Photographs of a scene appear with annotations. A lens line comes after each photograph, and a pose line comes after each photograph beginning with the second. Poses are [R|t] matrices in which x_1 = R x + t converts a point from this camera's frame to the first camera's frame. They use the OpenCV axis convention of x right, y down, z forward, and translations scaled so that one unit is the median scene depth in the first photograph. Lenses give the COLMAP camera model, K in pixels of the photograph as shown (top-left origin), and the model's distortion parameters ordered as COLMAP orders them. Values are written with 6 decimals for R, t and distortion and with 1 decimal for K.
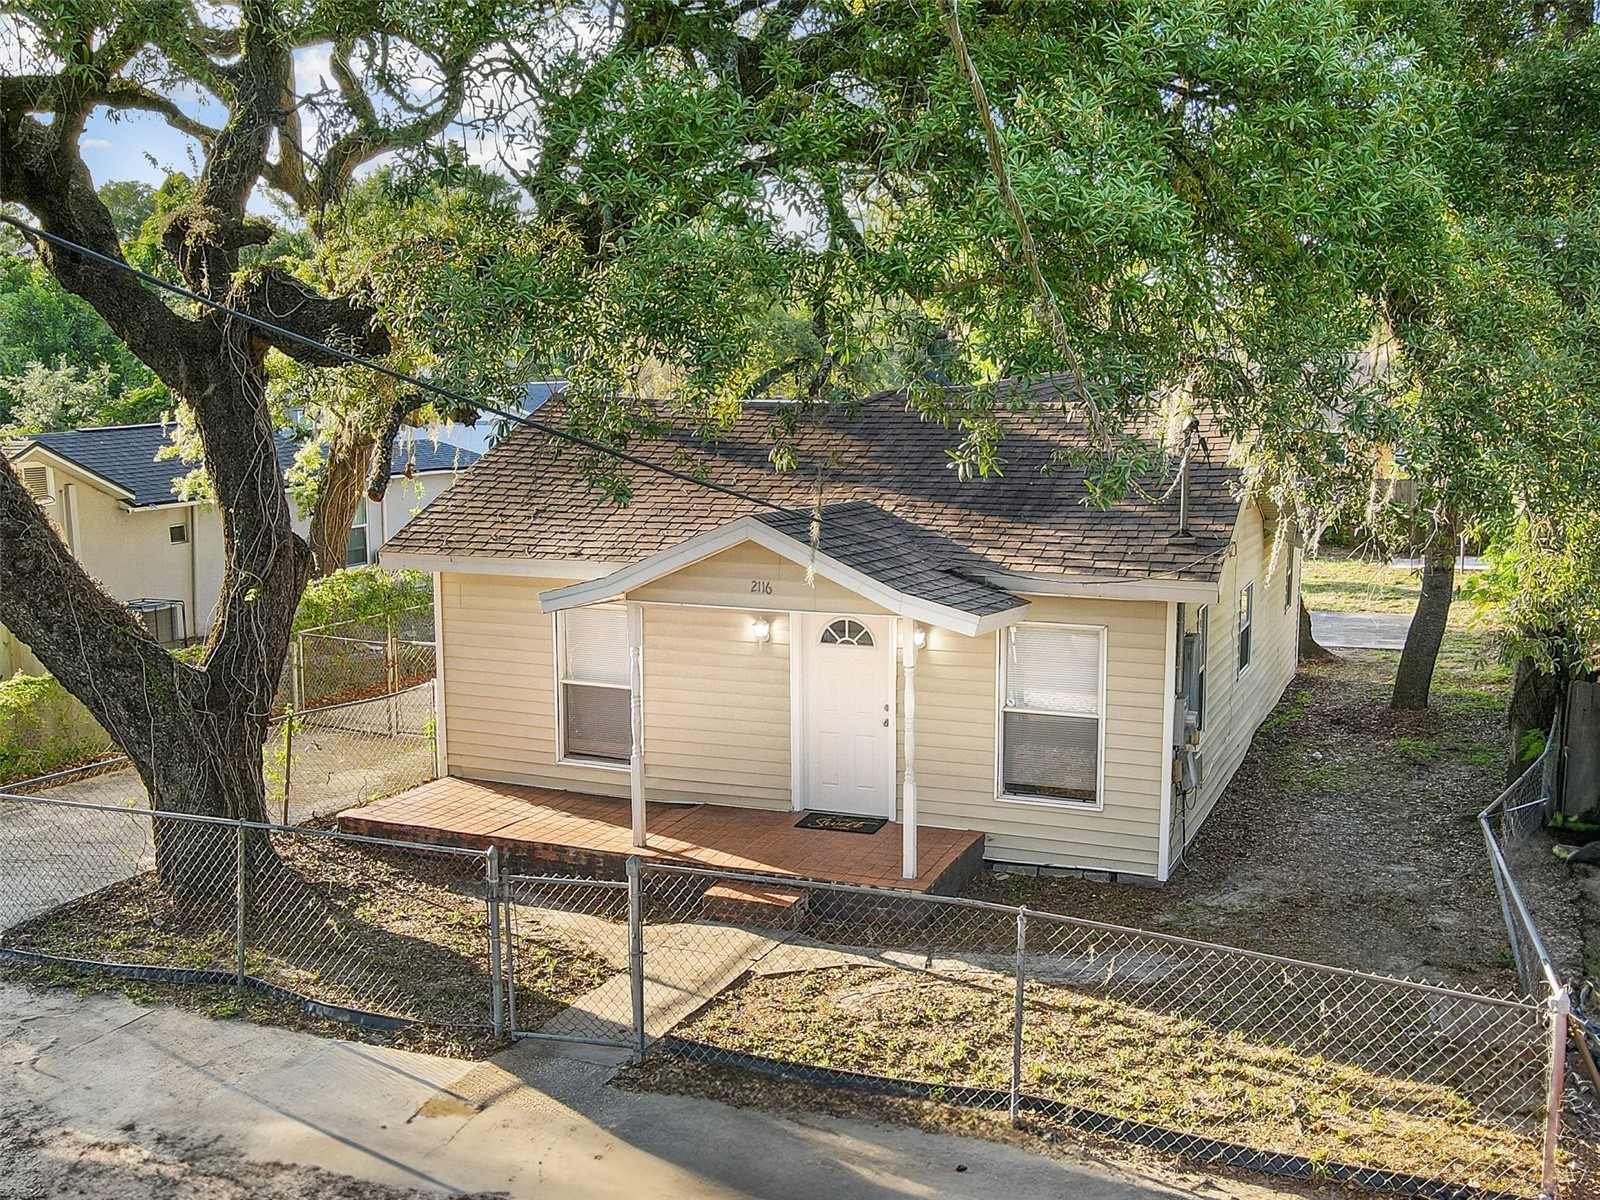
lens RADIAL K [[1177.7, 0, 810.6], [0, 1177.7, 598.4], [0, 0, 1]] dist [0.022725, 0.002775]
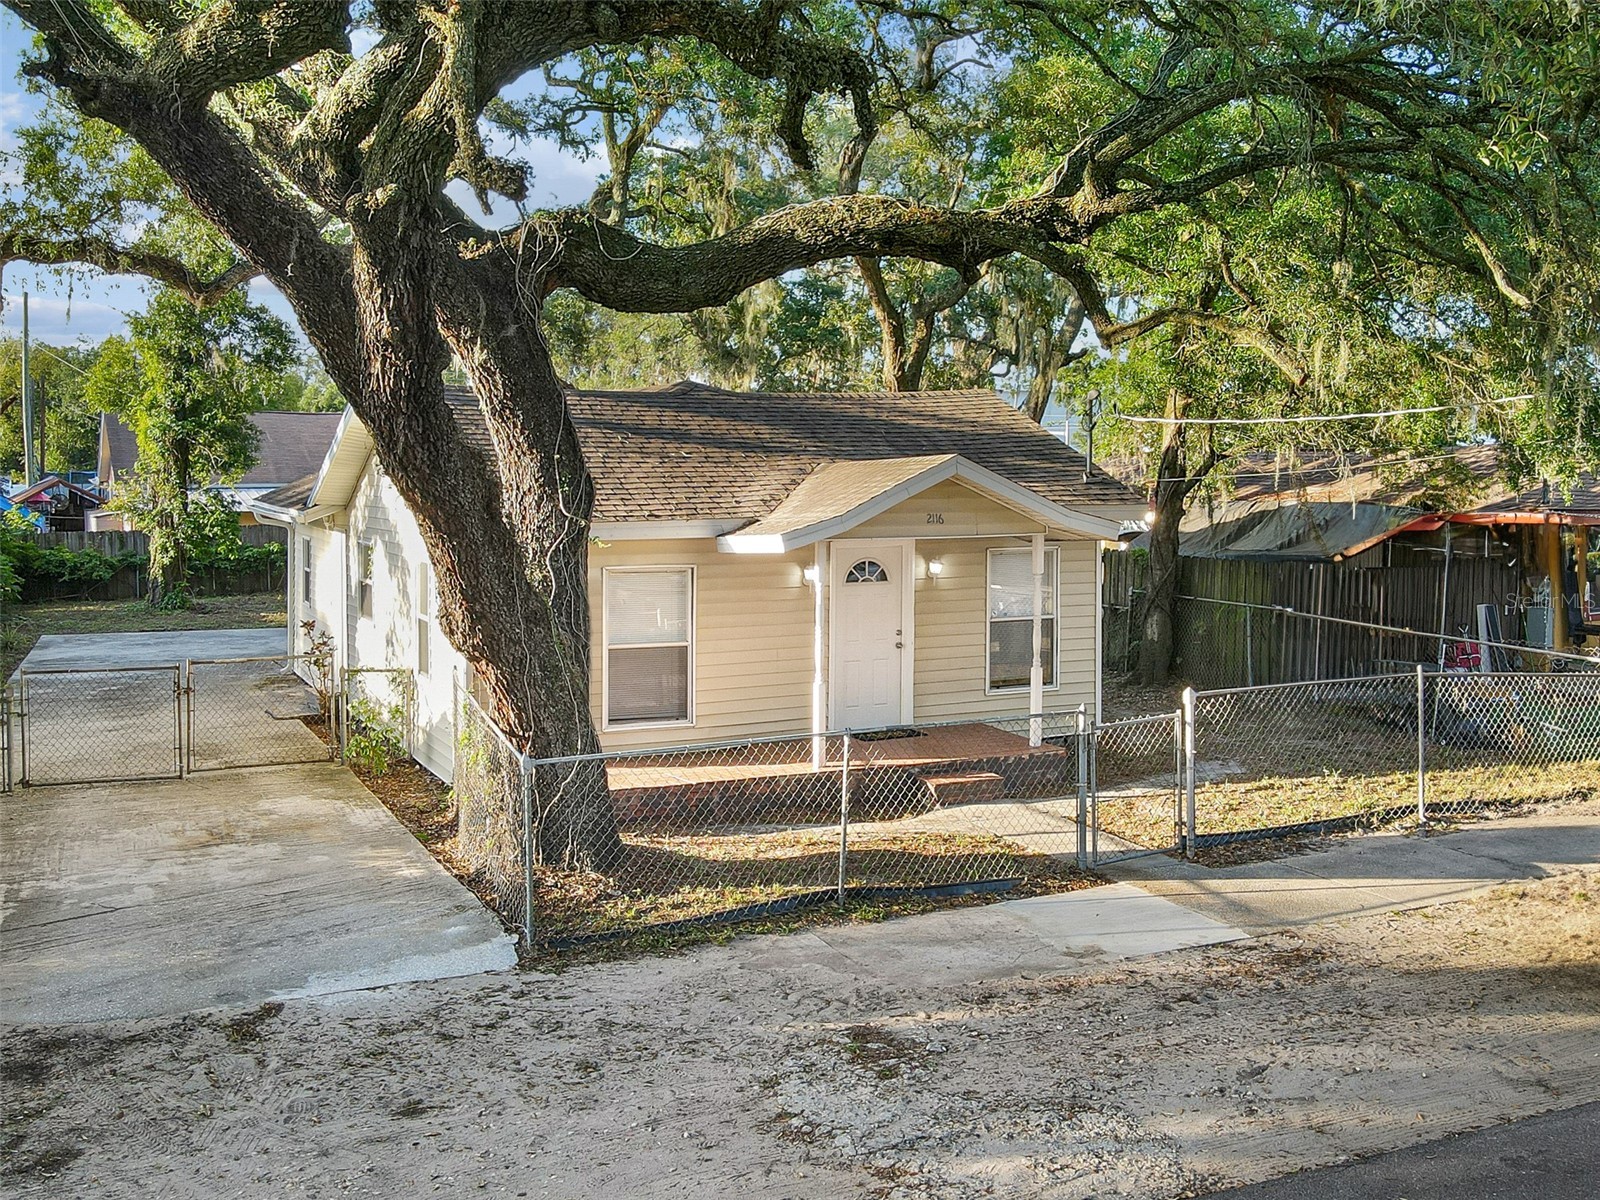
lens RADIAL K [[1177.7, 0, 810.6], [0, 1177.7, 598.4], [0, 0, 1]] dist [0.022725, 0.002775]
pose [[0.804623, -0.091410, 0.586708, -0.700807], [0.095735, 0.995124, 0.023750, 0.023227], [-0.586018, 0.037059, 0.809450, 0.108410]]
